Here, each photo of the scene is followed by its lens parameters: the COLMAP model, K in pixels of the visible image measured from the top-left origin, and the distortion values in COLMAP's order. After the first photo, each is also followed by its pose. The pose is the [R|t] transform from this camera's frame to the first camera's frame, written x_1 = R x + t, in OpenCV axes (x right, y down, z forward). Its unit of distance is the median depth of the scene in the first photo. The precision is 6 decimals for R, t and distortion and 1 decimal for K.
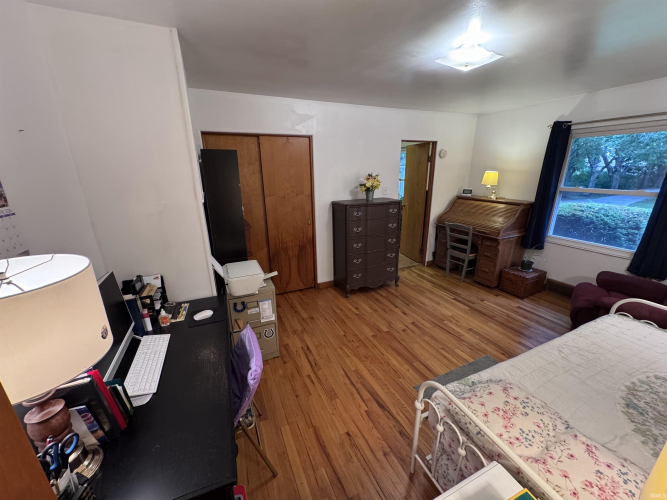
lens RADIAL K [[266.1, 0, 332.0], [0, 266.1, 250.9], [0, 0, 1]] dist [0.000374, 0.000130]
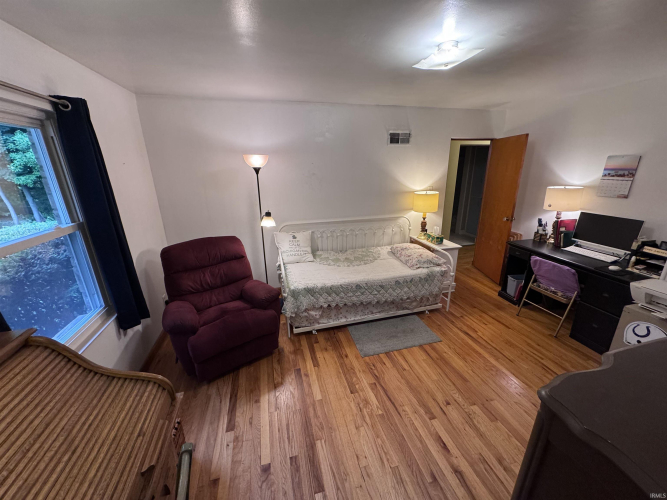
lens RADIAL K [[266.1, 0, 331.8], [0, 266.1, 251.4], [0, 0, 1]] dist [0.000374, 0.000130]
pose [[-0.985330, -0.010868, 0.170313, 0.493543], [0.089545, 0.816637, 0.570163, -0.492150], [-0.145281, 0.577050, -0.803684, 1.488515]]
